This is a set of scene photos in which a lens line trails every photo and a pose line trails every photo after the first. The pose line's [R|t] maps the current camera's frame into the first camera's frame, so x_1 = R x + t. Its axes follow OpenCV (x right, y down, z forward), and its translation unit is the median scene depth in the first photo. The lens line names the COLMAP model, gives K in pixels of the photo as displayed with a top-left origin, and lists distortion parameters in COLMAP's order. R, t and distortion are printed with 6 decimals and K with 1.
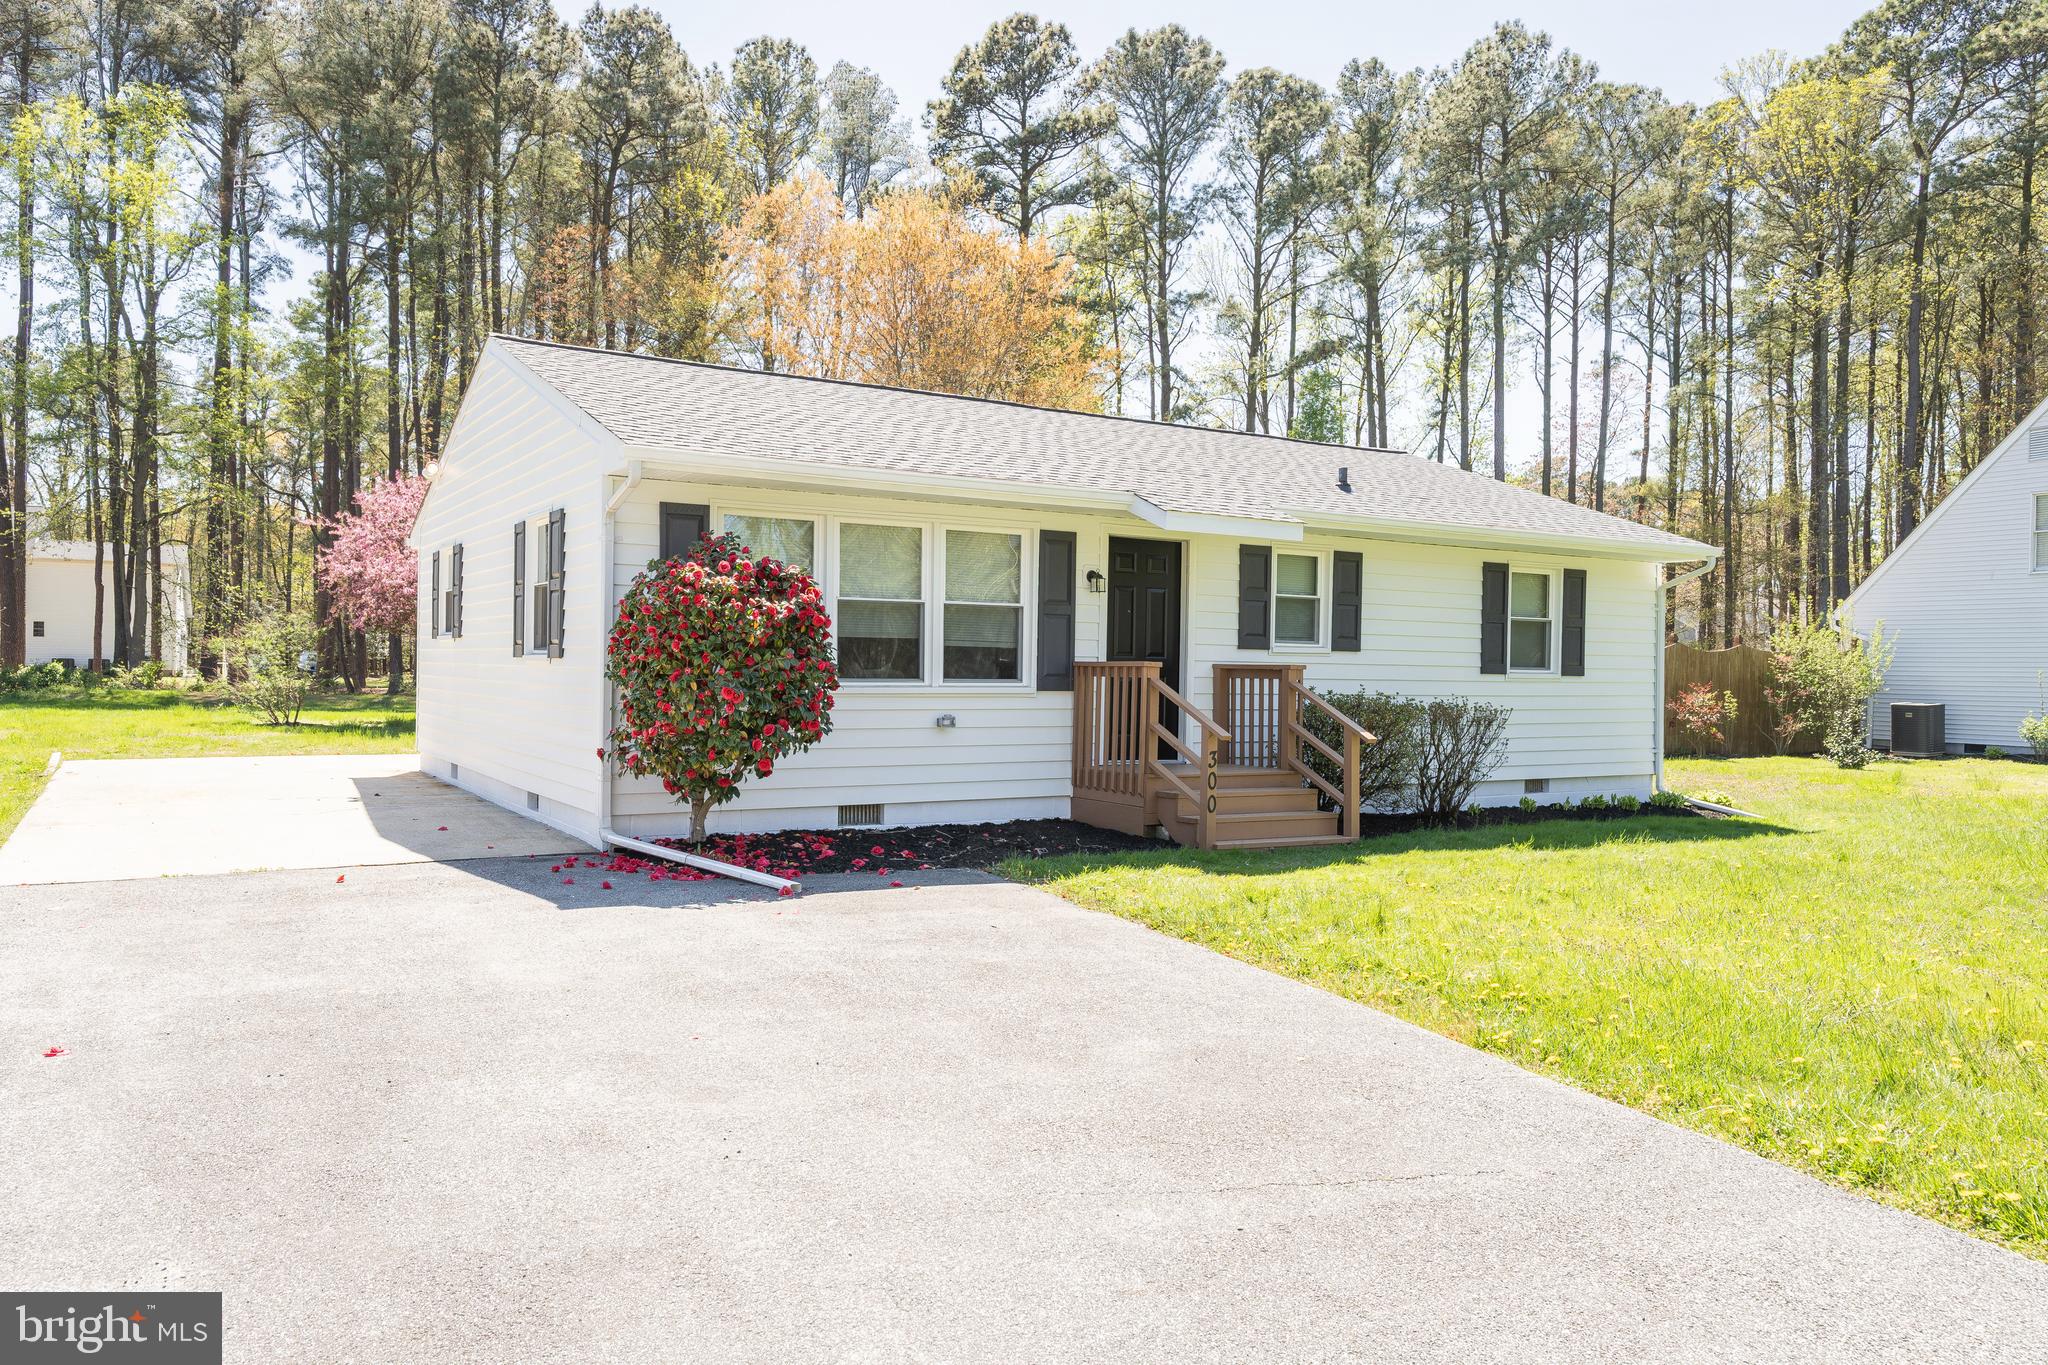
lens RADIAL K [[1424.8, 0, 1029.7], [0, 1424.8, 682.7], [0, 0, 1]] dist [0.037569, 0.003134]
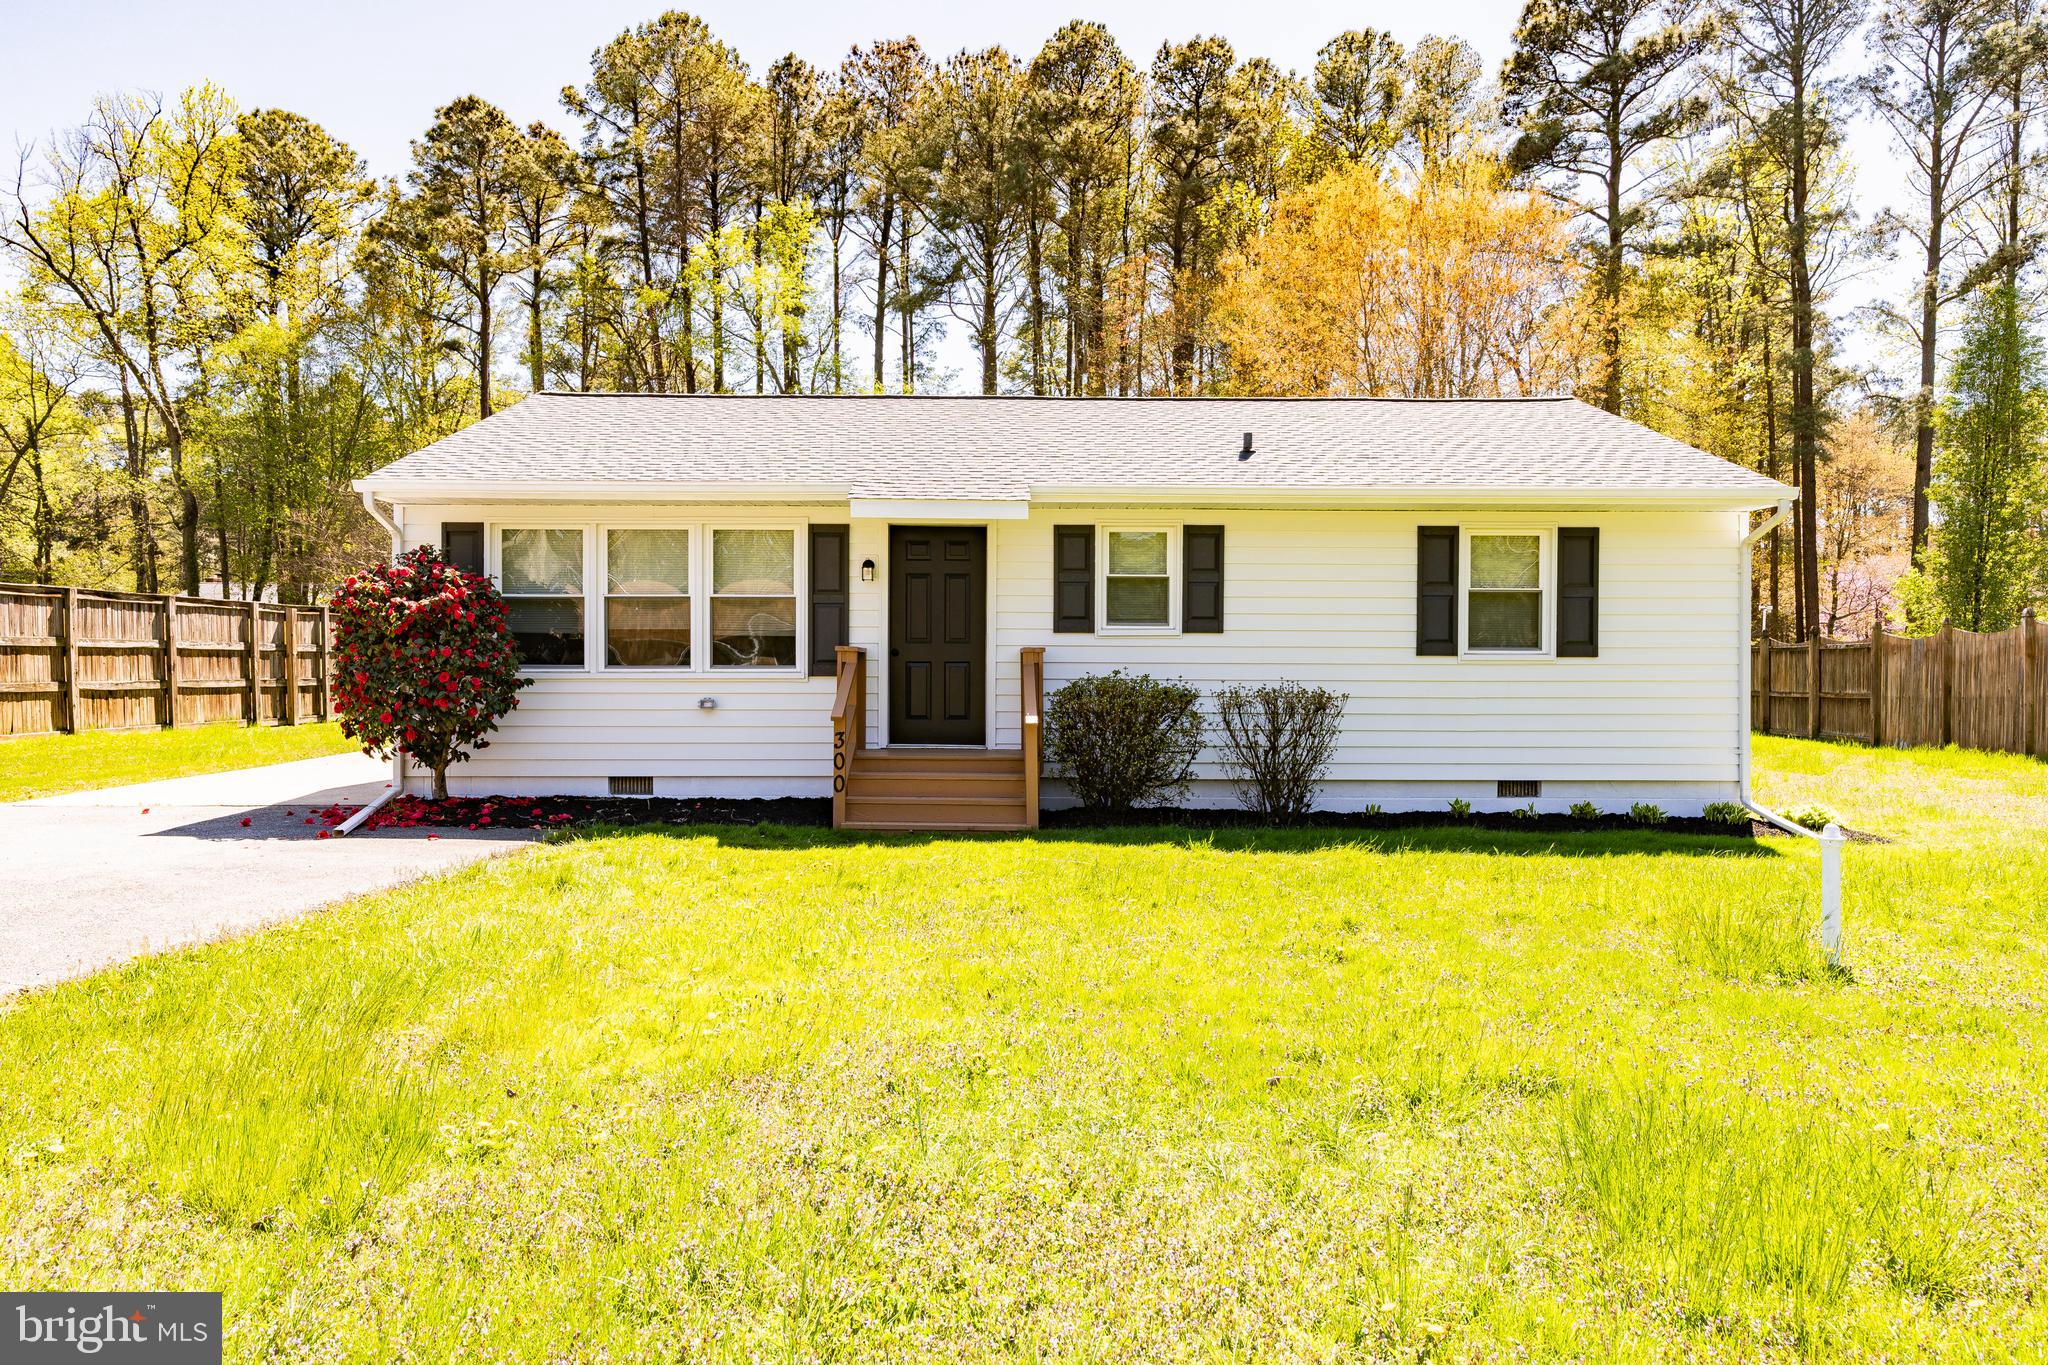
lens RADIAL K [[1424.8, 0, 1030.8], [0, 1424.8, 679.7], [0, 0, 1]] dist [0.037569, 0.003134]
pose [[0.862040, -0.005592, -0.506810, 0.633383], [0.004119, 0.999983, -0.004027, 0.012476], [0.506824, 0.001384, 0.862048, 0.156179]]
